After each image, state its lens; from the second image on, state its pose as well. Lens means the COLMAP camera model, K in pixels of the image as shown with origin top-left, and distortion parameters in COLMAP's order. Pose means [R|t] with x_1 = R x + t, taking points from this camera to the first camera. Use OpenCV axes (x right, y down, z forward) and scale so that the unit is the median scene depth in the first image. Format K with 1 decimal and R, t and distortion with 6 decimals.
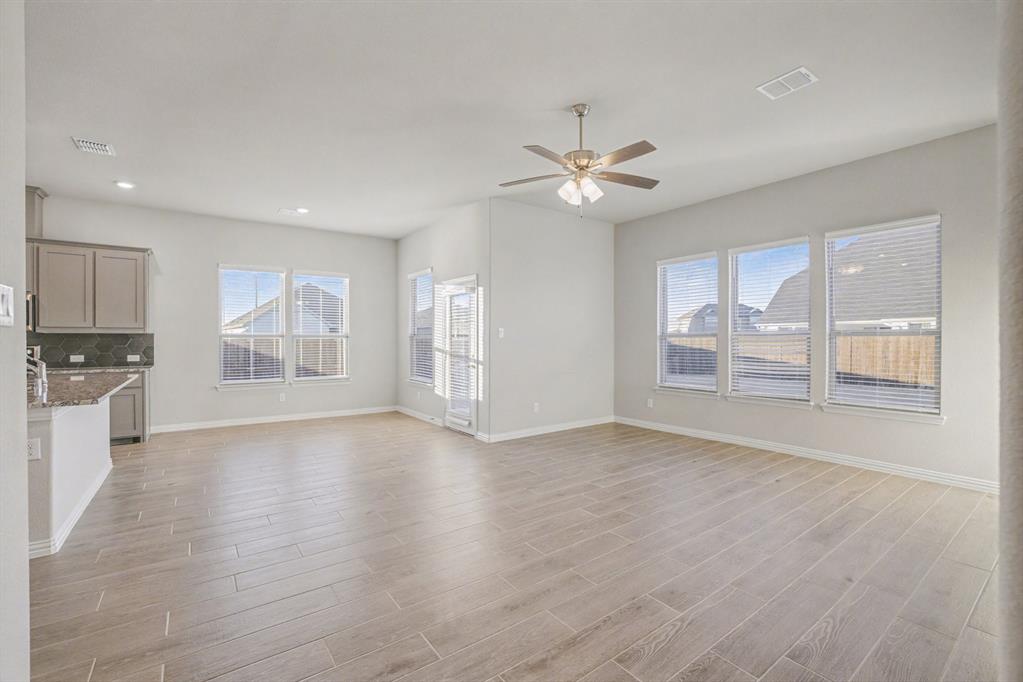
lens RADIAL K [[438.4, 0, 514.2], [0, 438.4, 340.7], [0, 0, 1]] dist [-0.034430, 0.007309]
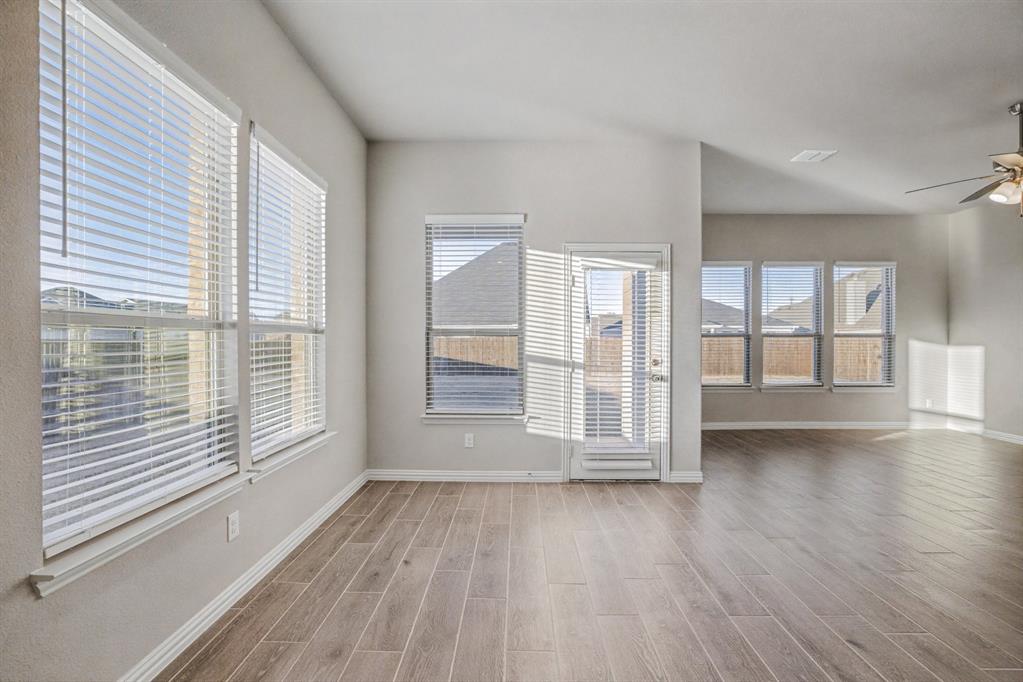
lens RADIAL K [[438.4, 0, 506.8], [0, 438.4, 342.7], [0, 0, 1]] dist [-0.034430, 0.007309]
pose [[0.617938, -0.002658, 0.786222, -0.768088], [0.001051, 0.999996, 0.002554, 0.001162], [-0.786226, -0.000752, 0.617939, 0.763409]]
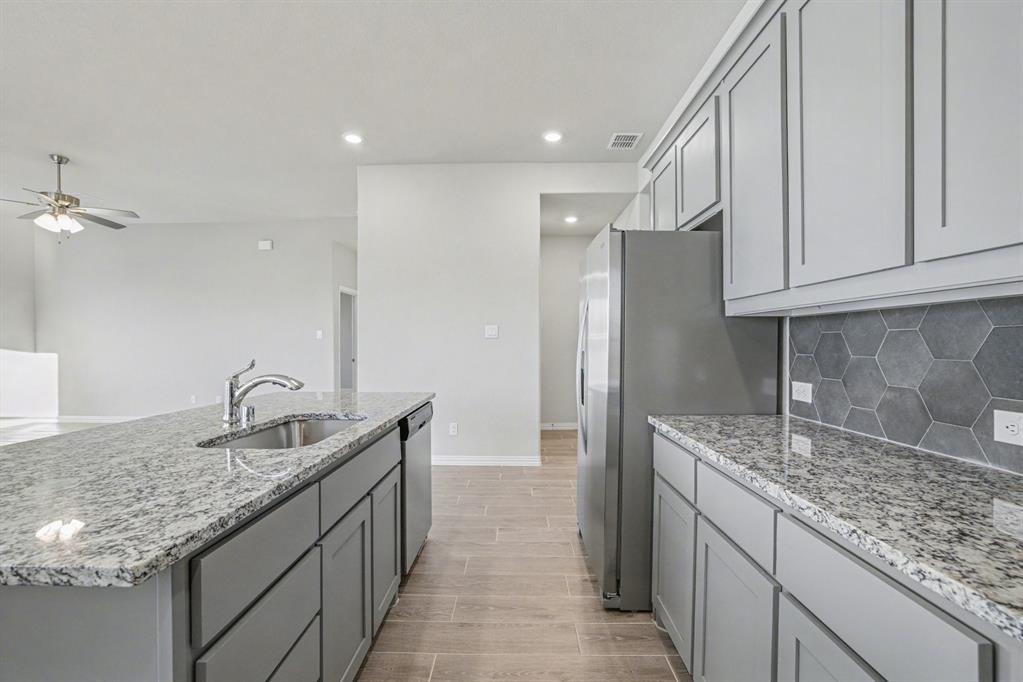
lens RADIAL K [[438.4, 0, 502.2], [0, 438.4, 349.2], [0, 0, 1]] dist [-0.034430, 0.007309]
pose [[-0.793782, -0.006488, 0.608167, -0.950389], [-0.000064, 0.999944, 0.010583, 0.009816], [-0.608202, 0.008361, -0.793738, 0.691070]]
